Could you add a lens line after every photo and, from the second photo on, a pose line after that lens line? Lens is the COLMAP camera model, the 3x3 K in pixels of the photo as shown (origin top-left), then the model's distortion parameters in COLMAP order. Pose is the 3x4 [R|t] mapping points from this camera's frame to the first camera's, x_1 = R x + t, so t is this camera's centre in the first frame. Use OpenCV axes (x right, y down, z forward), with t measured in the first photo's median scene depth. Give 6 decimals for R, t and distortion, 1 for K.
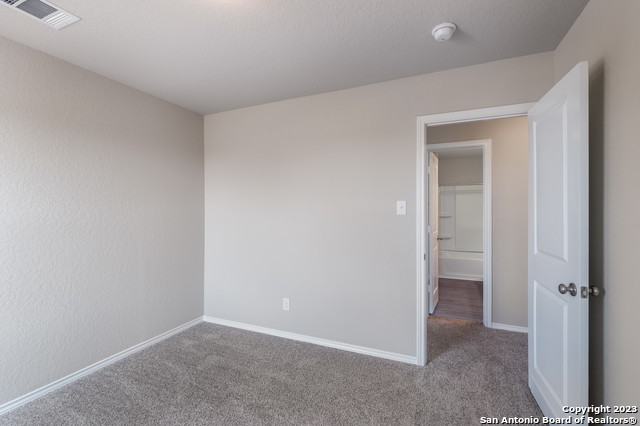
lens RADIAL K [[278.1, 0, 321.0], [0, 278.1, 210.6], [0, 0, 1]] dist [0.001412, -0.000451]
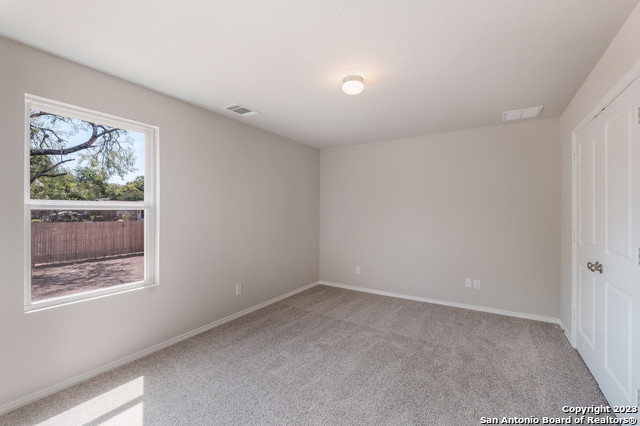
lens RADIAL K [[278.1, 0, 318.7], [0, 278.1, 212.2], [0, 0, 1]] dist [0.001412, -0.000451]
pose [[0.981142, 0.003689, -0.193255, -0.061323], [-0.003564, 0.999993, 0.000997, 0.004896], [0.193257, -0.000289, 0.981148, -0.198890]]
